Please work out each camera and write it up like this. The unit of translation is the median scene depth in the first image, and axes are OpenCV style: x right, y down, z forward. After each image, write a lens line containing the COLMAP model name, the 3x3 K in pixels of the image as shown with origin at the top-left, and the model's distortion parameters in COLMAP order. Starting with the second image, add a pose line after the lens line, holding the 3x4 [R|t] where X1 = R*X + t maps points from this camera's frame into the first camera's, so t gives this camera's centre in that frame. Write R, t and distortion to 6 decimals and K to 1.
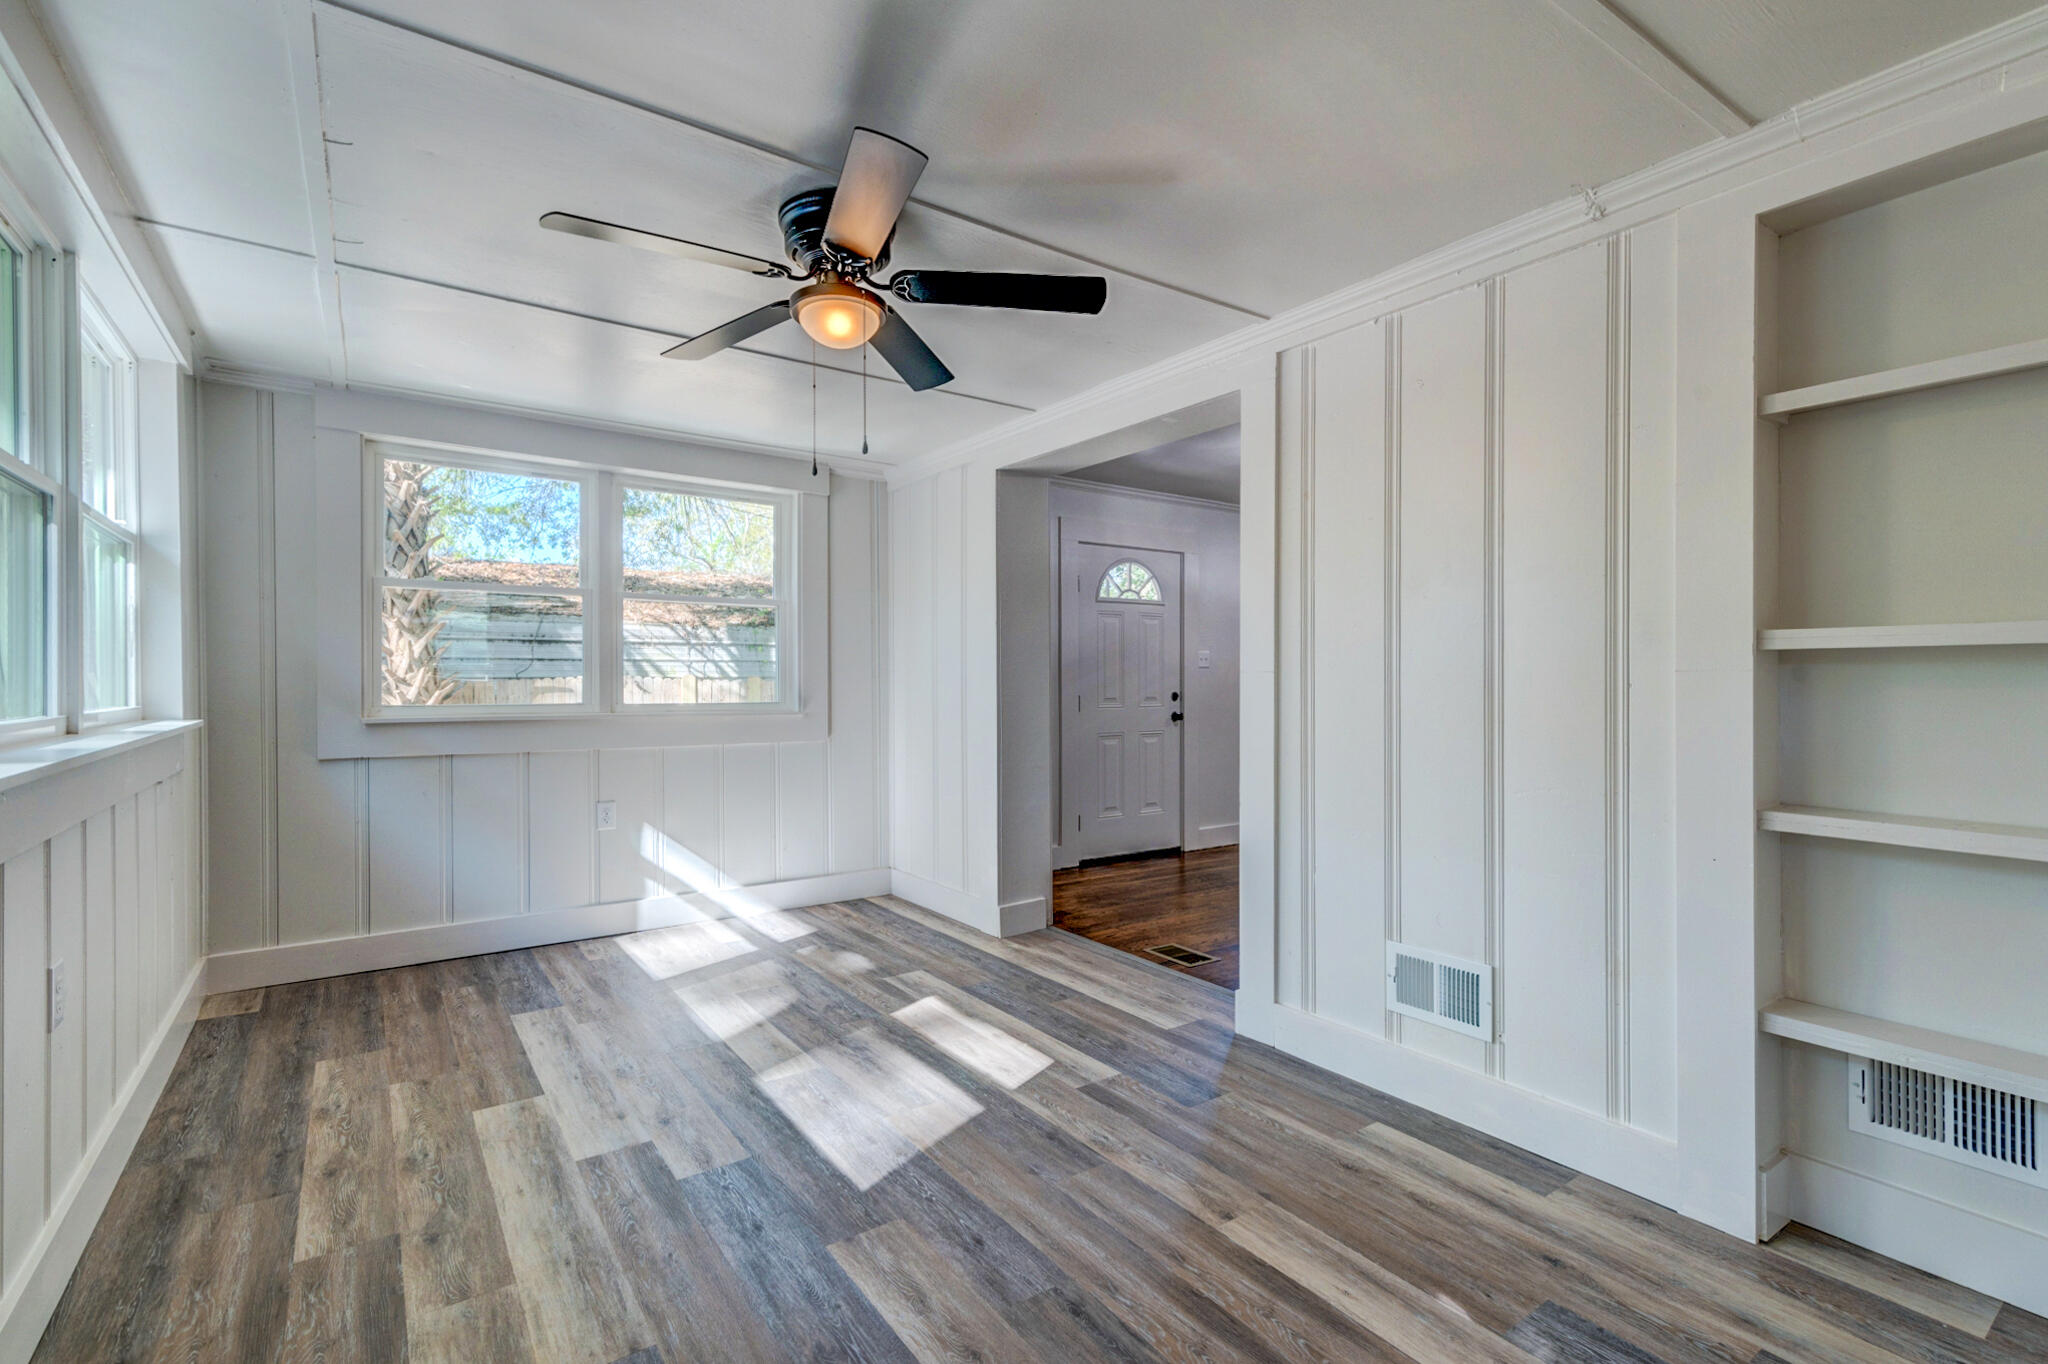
lens RADIAL K [[938.3, 0, 1031.3], [0, 938.3, 686.1], [0, 0, 1]] dist [0.015181, -0.000347]
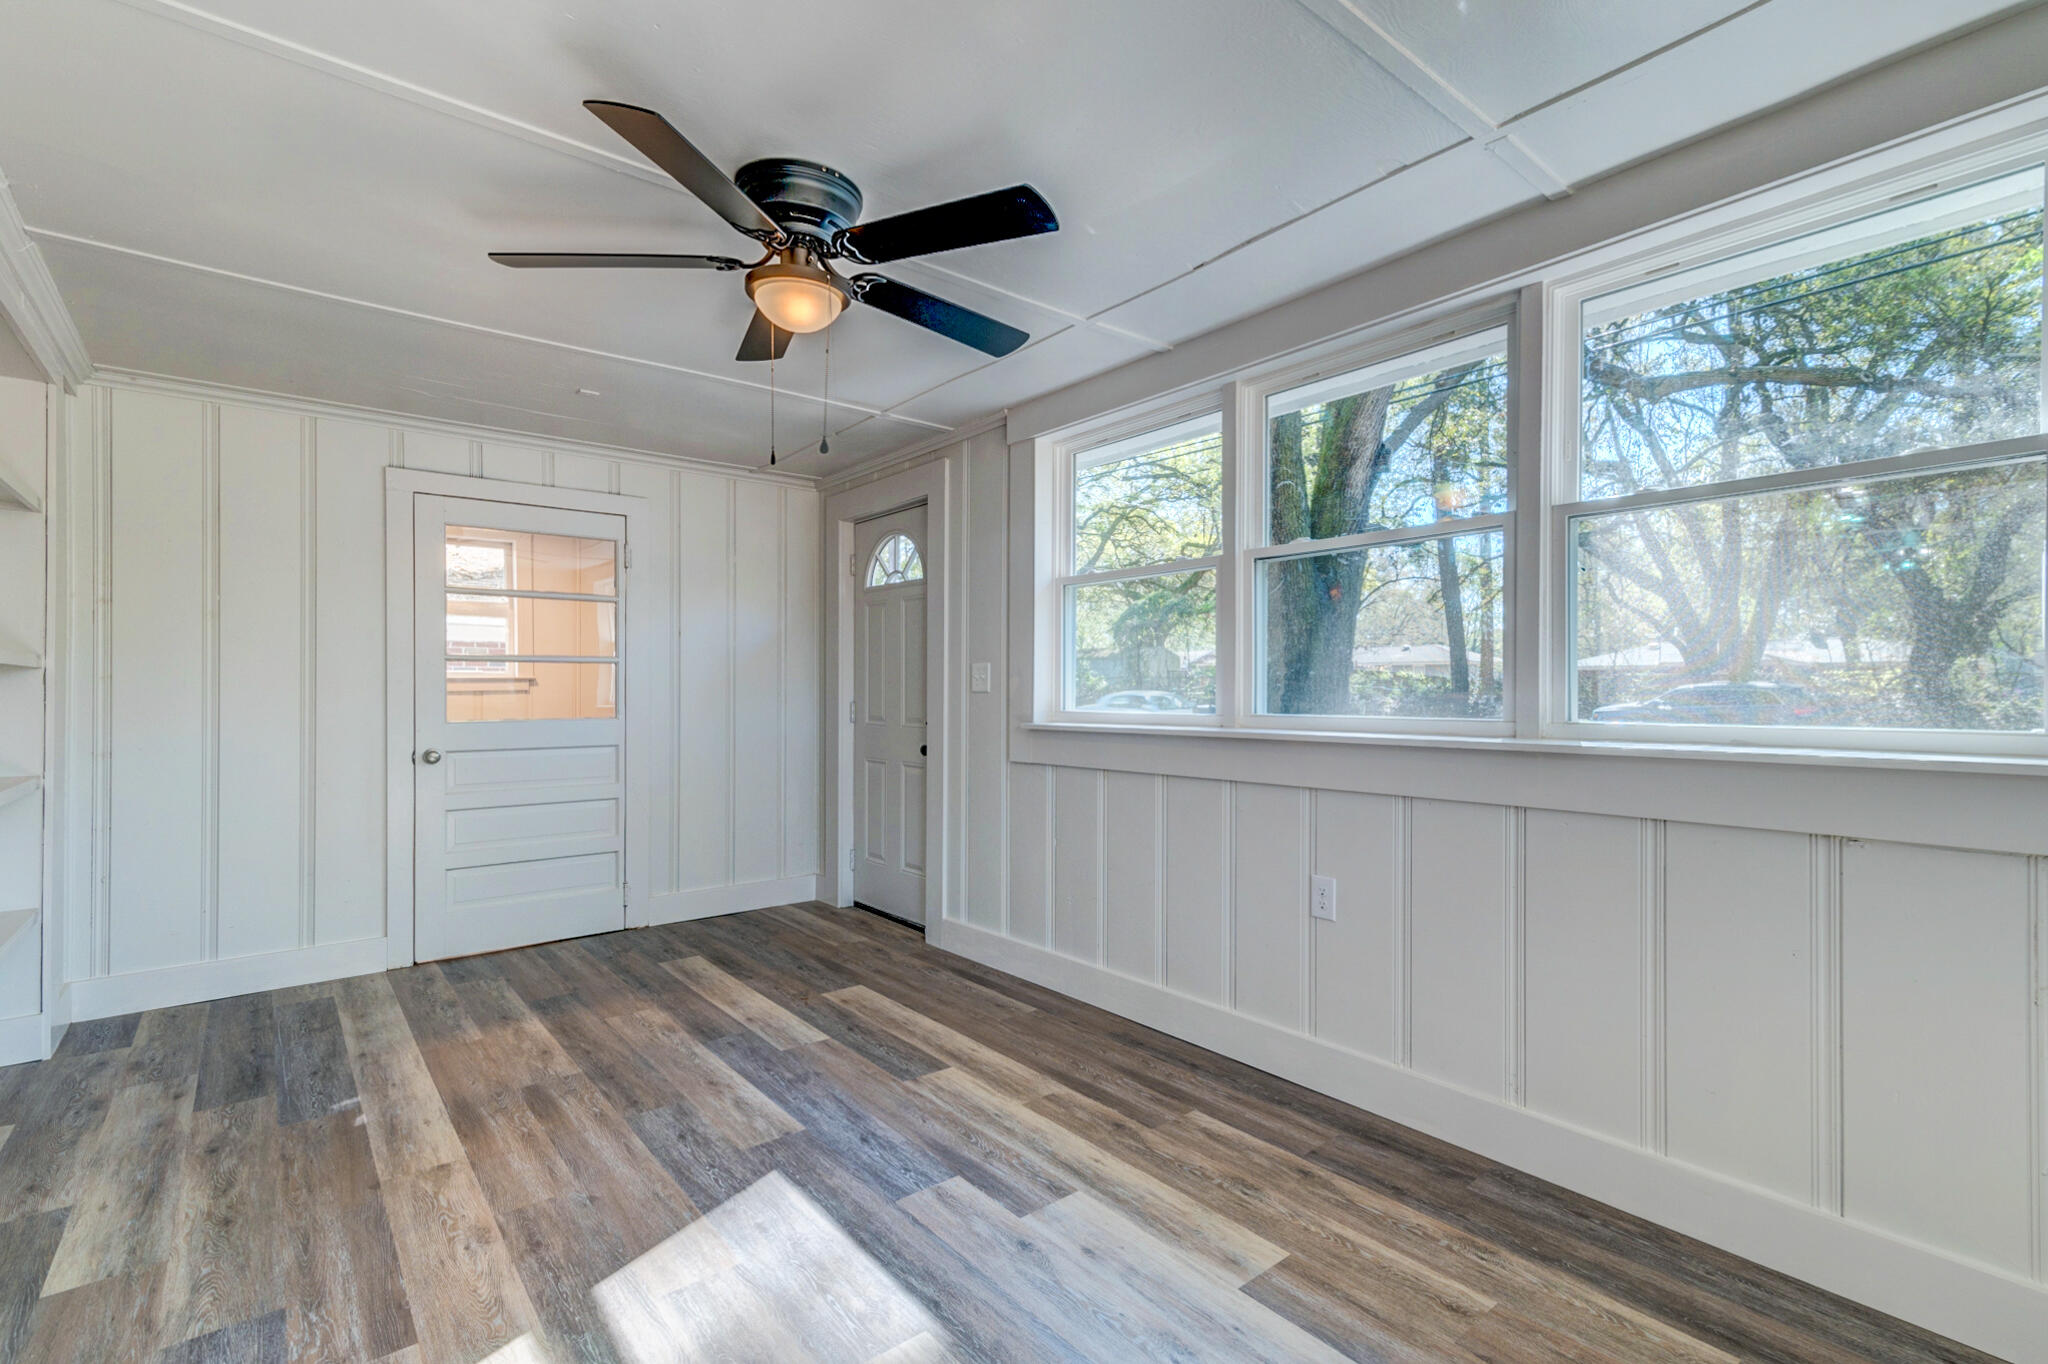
lens RADIAL K [[938.3, 0, 1031.3], [0, 938.3, 686.1], [0, 0, 1]] dist [0.015181, -0.000347]
pose [[-0.997761, -0.000650, -0.066884, -0.384109], [-0.000792, 0.999998, 0.002085, -0.008371], [0.066883, 0.002133, -0.997759, 2.015753]]
